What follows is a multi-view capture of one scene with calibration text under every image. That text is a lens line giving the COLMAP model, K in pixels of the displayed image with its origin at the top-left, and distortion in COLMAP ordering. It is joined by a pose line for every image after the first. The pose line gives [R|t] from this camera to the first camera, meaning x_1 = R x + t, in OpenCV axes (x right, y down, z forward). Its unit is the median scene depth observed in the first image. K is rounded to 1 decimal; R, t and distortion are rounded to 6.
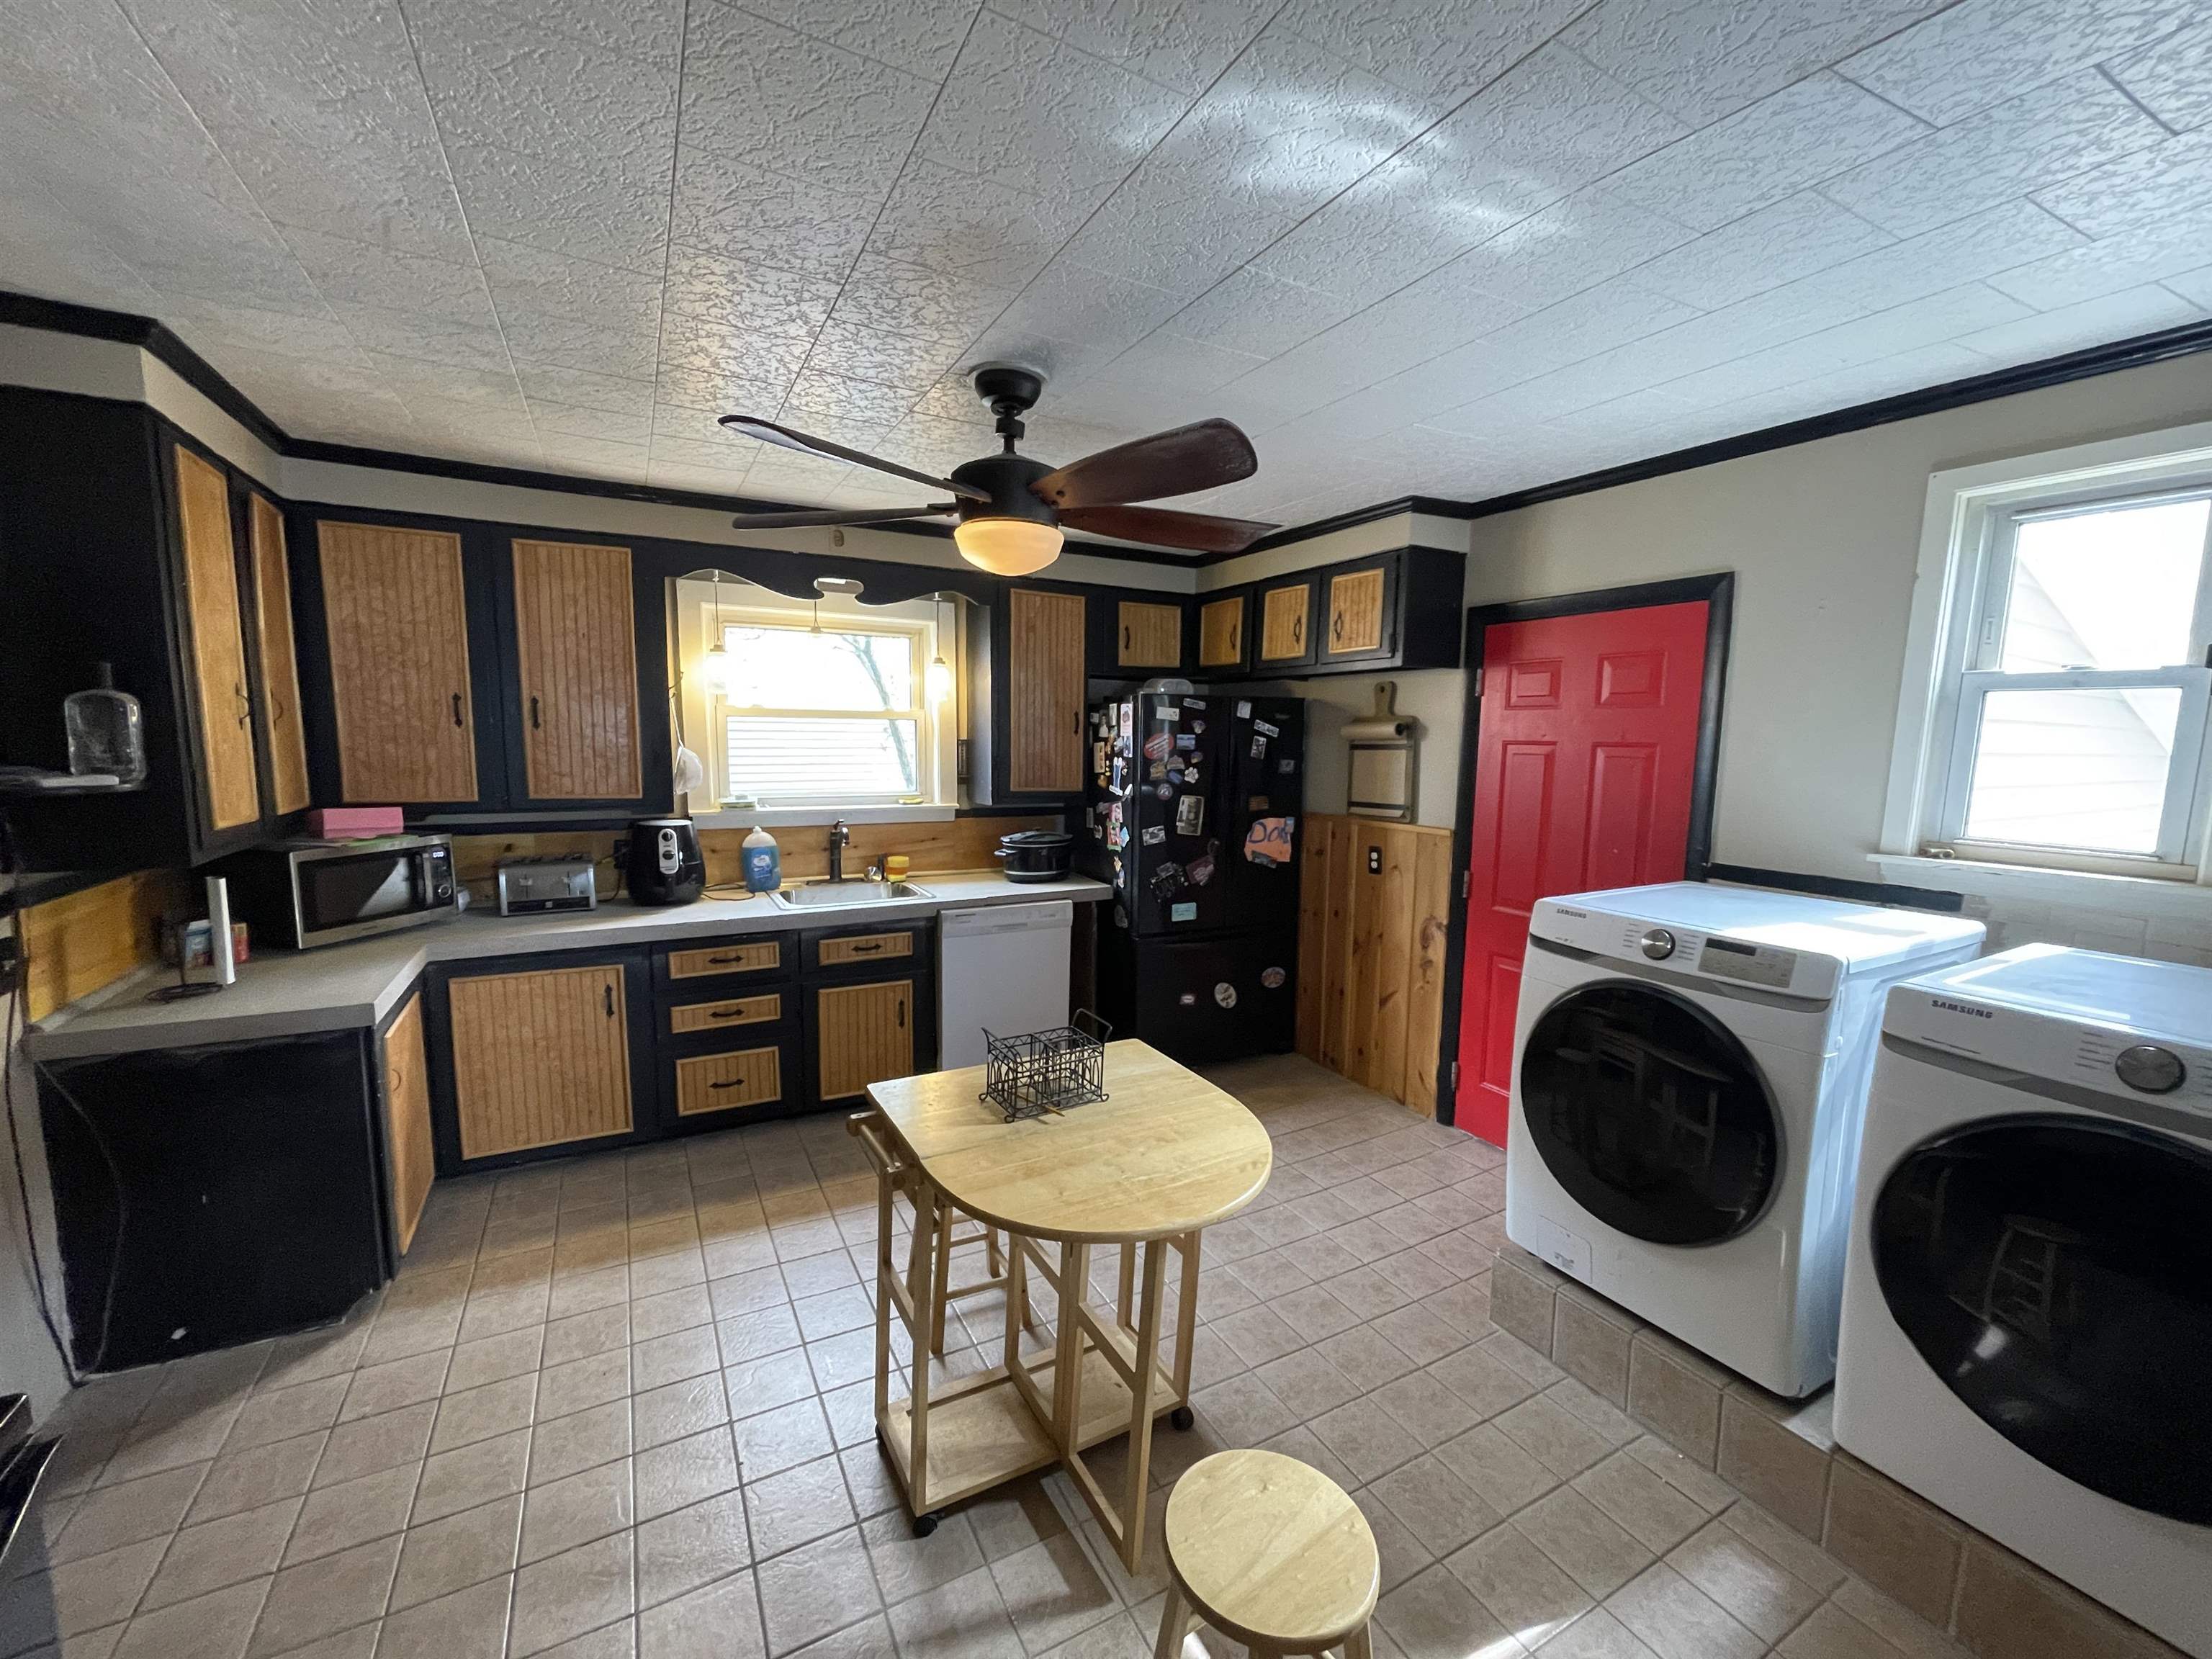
lens RADIAL K [[891.5, 0, 1104.8], [0, 891.5, 838.5], [0, 0, 1]] dist [0.001714, -0.000180]
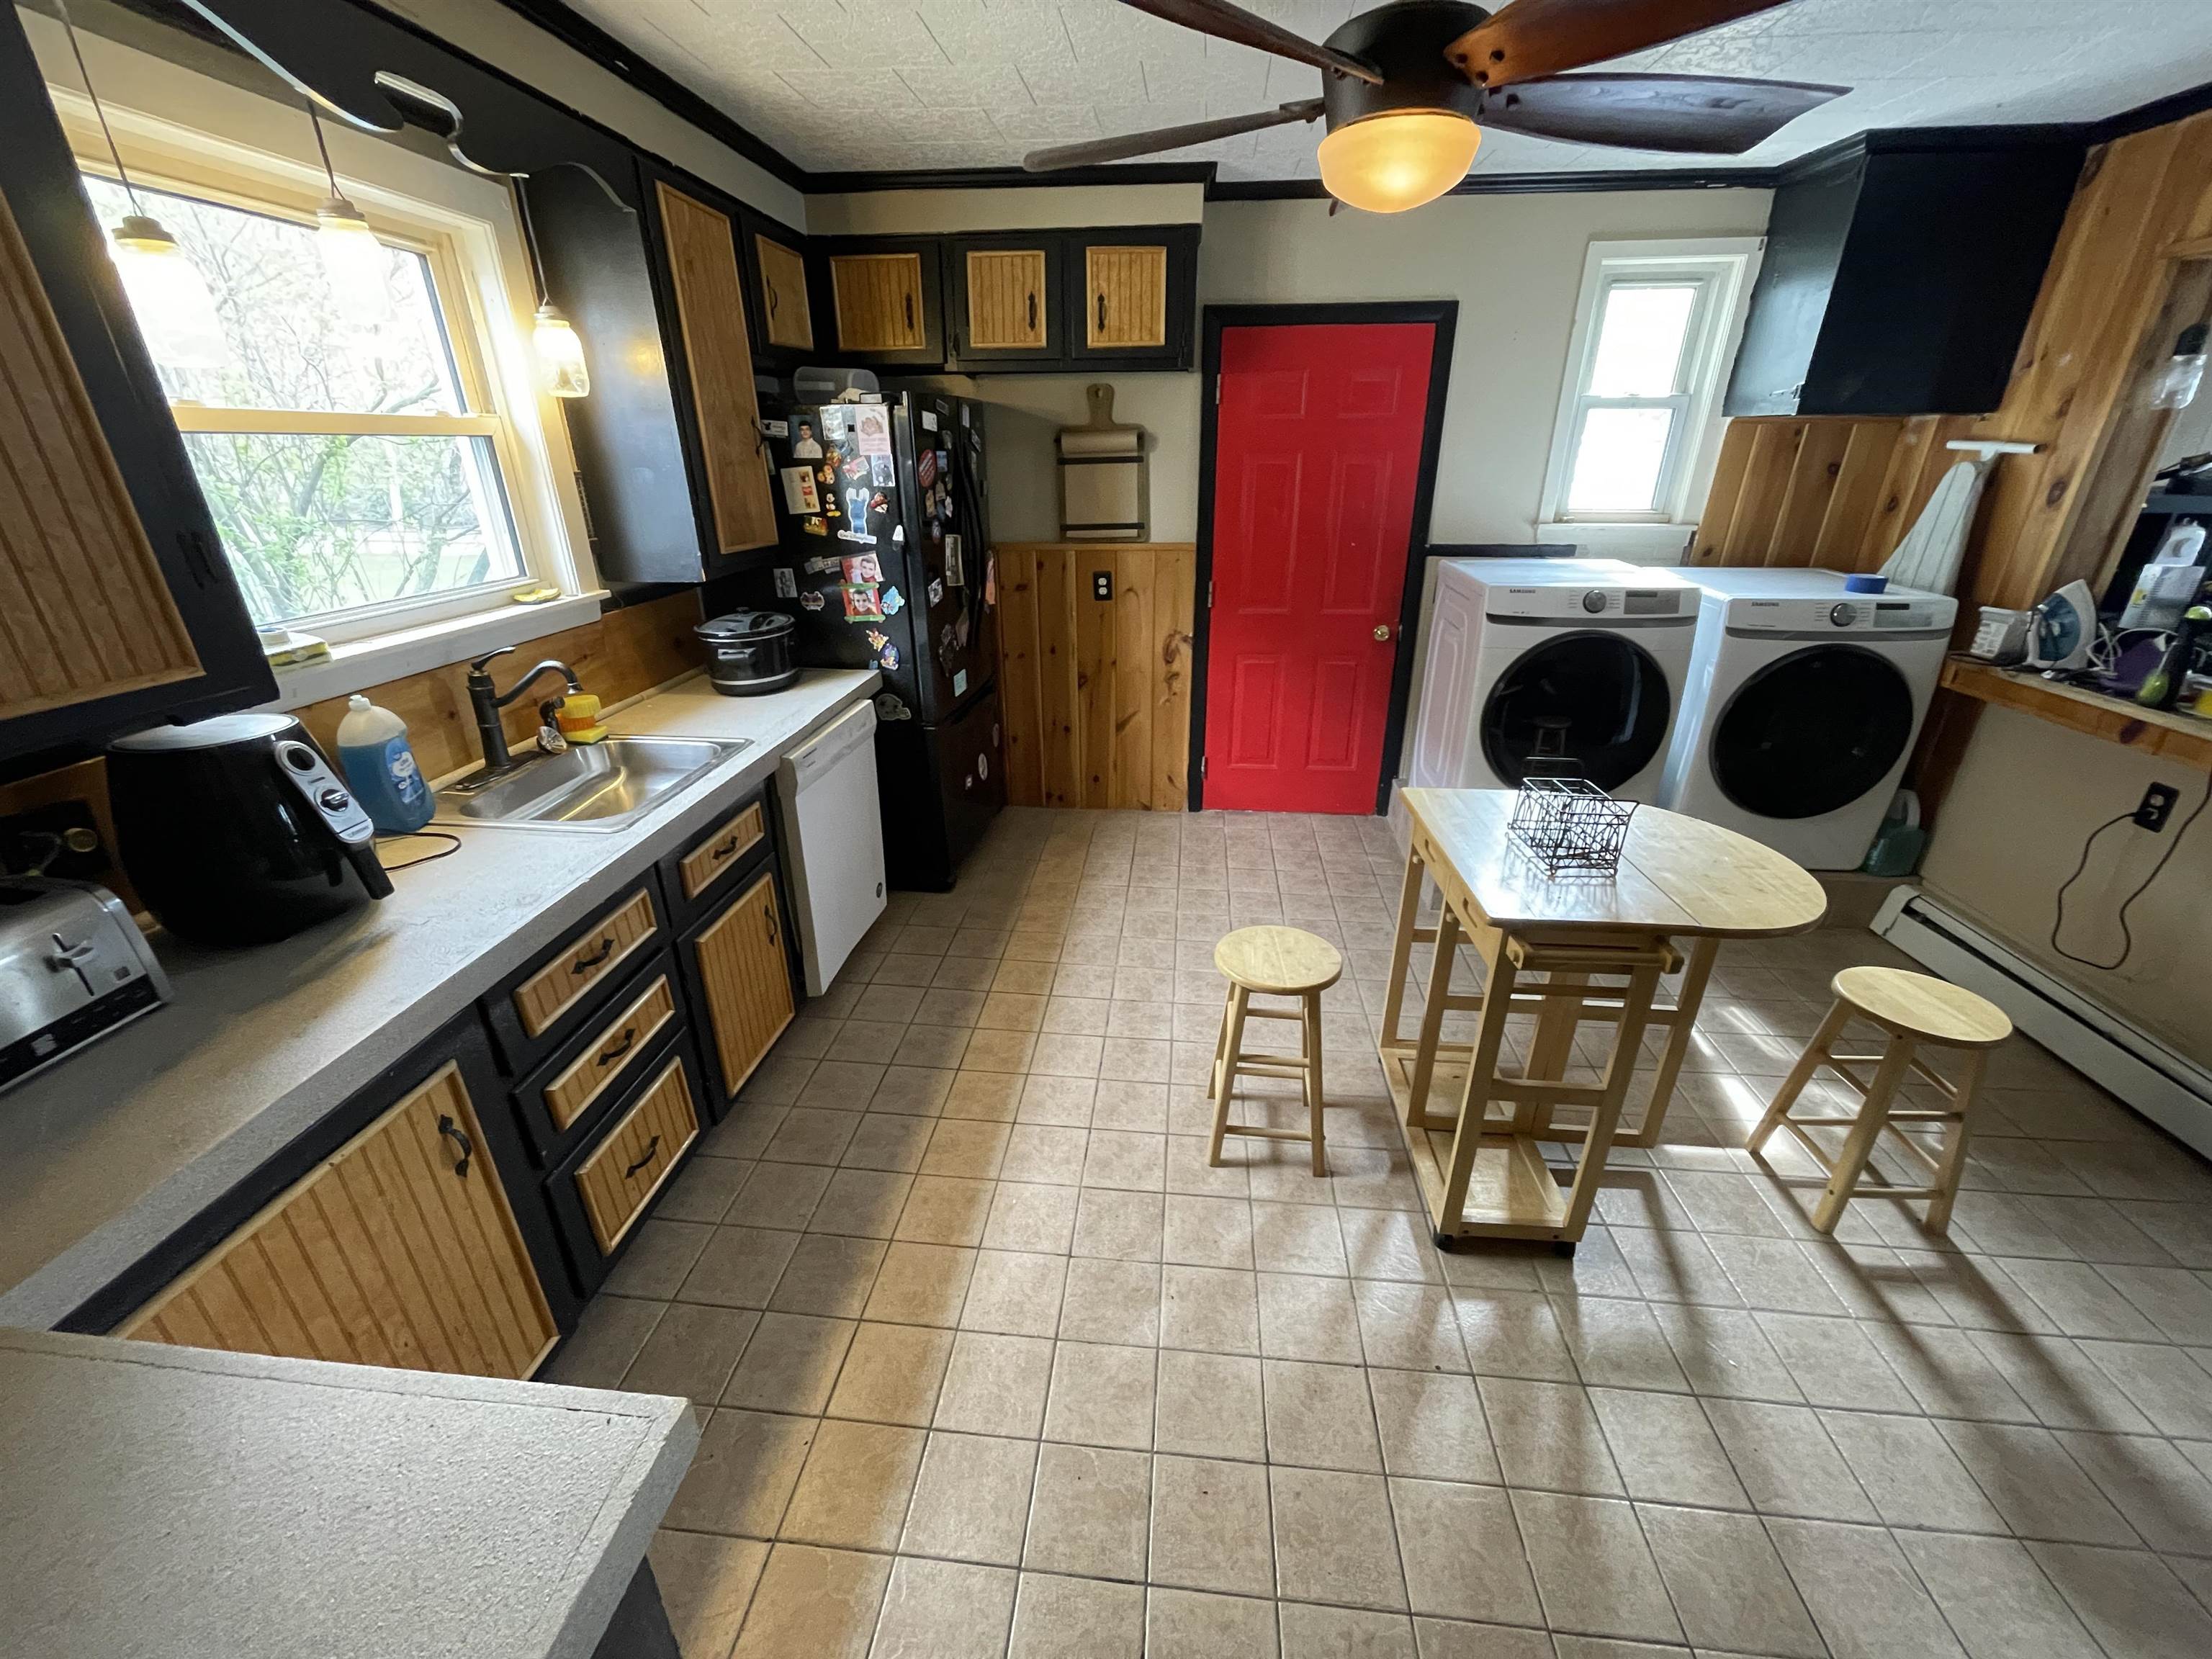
lens RADIAL K [[891.5, 0, 1104.8], [0, 891.5, 838.5], [0, 0, 1]] dist [0.001714, -0.000180]
pose [[0.557941, -0.349260, 0.752808, -0.535056], [0.110904, 0.930371, 0.349443, -0.060195], [-0.822437, -0.111479, 0.557826, 0.423352]]
